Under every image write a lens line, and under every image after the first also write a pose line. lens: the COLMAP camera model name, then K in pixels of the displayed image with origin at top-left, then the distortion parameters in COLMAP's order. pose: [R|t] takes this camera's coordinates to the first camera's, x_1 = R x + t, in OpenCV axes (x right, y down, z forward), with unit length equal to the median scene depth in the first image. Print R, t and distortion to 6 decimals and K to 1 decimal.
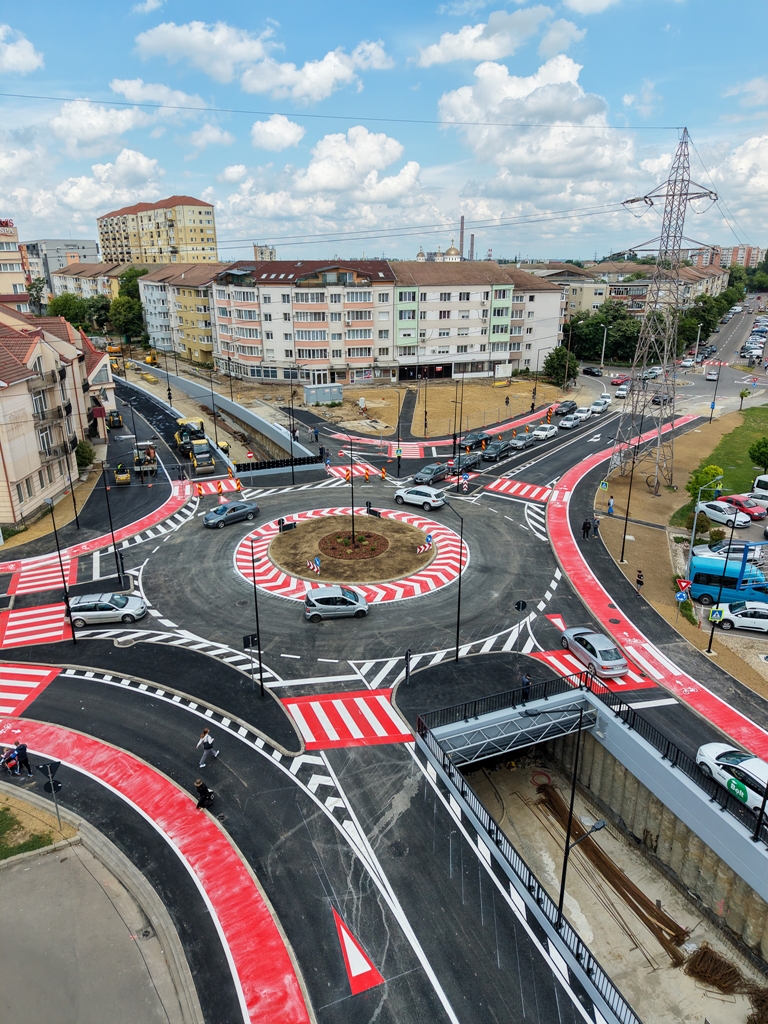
lens RADIAL K [[686.0, 0, 386.1], [0, 686.0, 502.2], [0, 0, 1]] dist [0.009212, -0.020115]
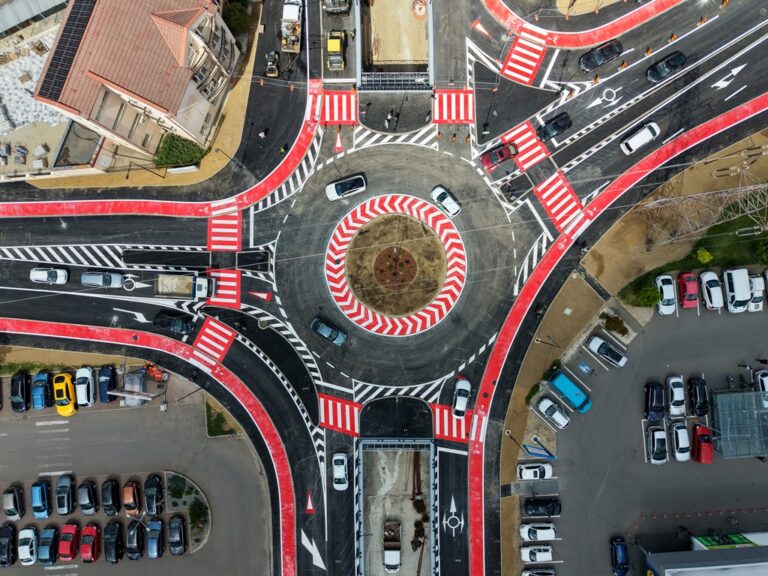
lens RADIAL K [[514.5, 0, 388.2], [0, 514.5, 286.9], [0, 0, 1]] dist [0.009212, -0.020115]
pose [[0.923285, 0.383970, -0.010599, -0.028190], [-0.114265, 0.300894, 0.946787, -0.925788], [0.366727, -0.872943, 0.321685, 0.475740]]
